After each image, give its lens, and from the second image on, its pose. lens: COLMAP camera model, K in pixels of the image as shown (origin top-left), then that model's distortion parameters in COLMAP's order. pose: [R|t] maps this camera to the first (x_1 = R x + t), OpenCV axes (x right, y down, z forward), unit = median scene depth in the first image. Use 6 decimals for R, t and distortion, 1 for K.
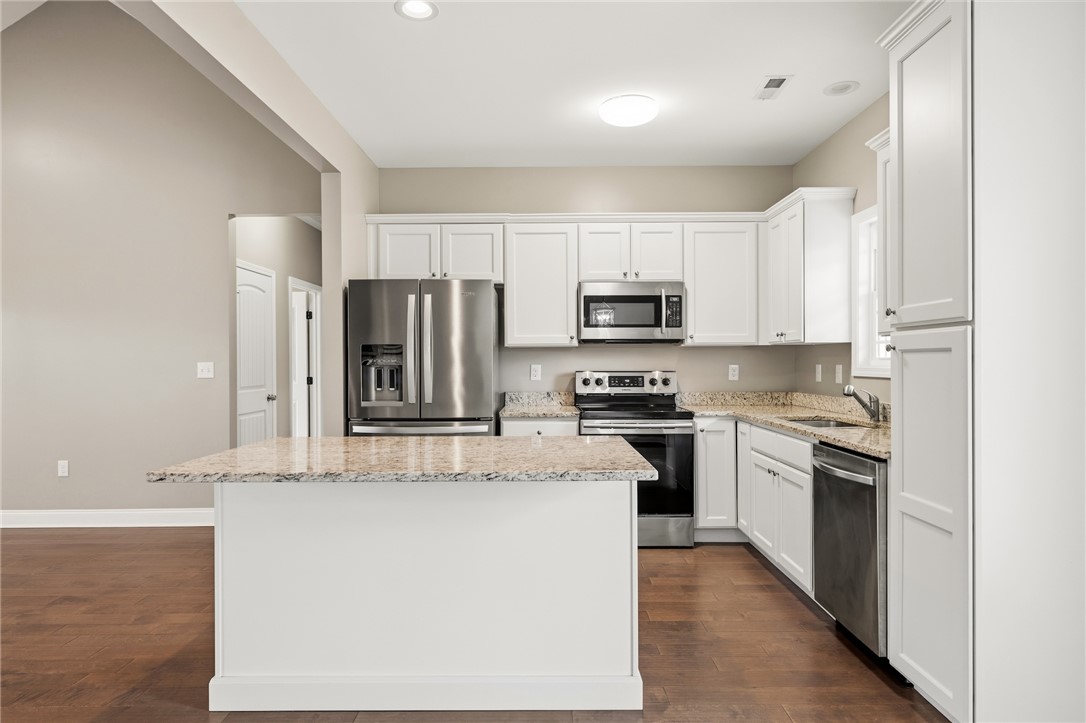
lens RADIAL K [[640.9, 0, 543.0], [0, 640.9, 361.5], [0, 0, 1]] dist [0.002816, 0.000116]
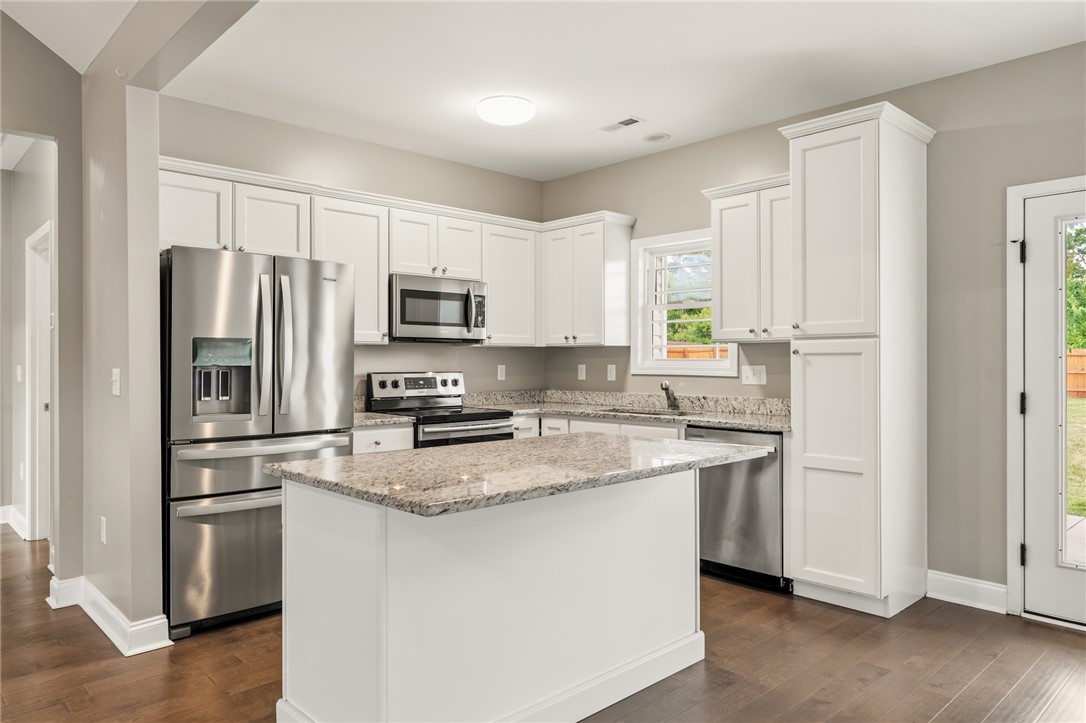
lens RADIAL K [[720.0, 0, 543.1], [0, 720.0, 356.8], [0, 0, 1]] dist [0.006448, 0.002395]
pose [[0.726257, 0.005910, 0.687398, -0.488703], [-0.000378, 0.999966, -0.008198, 0.001344], [-0.687424, 0.005694, 0.726234, 0.121648]]
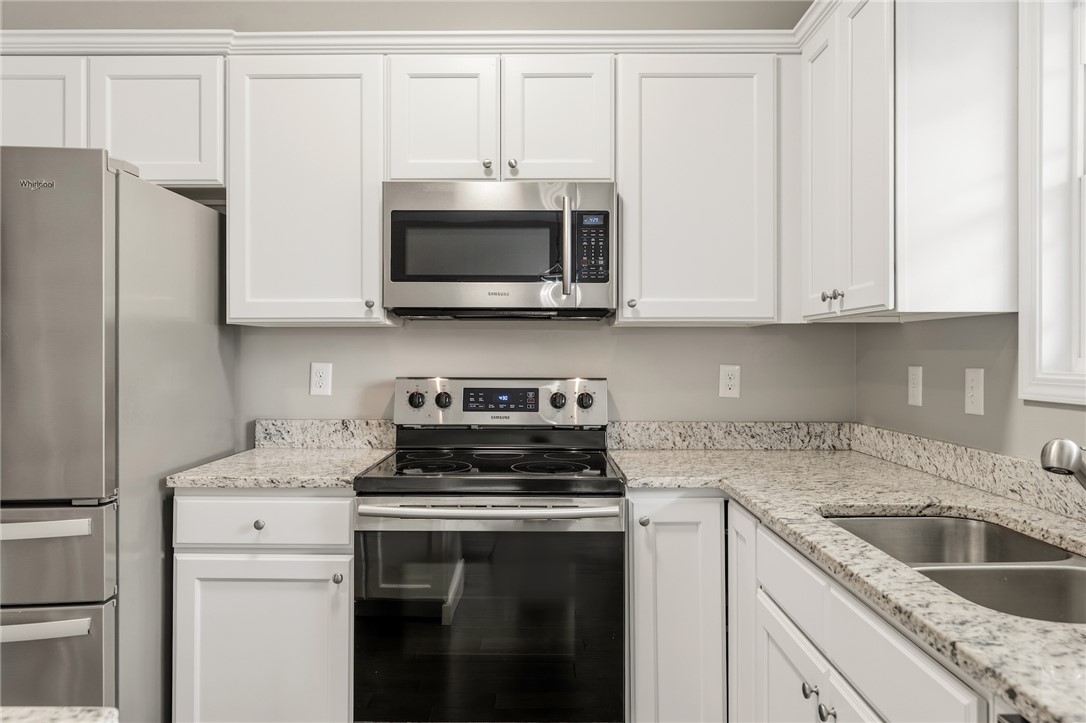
lens RADIAL K [[720.1, 0, 543.4], [0, 720.1, 348.2], [0, 0, 1]] dist [0.002038, 0.000502]
pose [[0.999976, 0.005502, -0.004265, 0.172548], [-0.005547, 0.999929, -0.010547, -0.001493], [0.004206, 0.010570, 0.999935, 0.494830]]
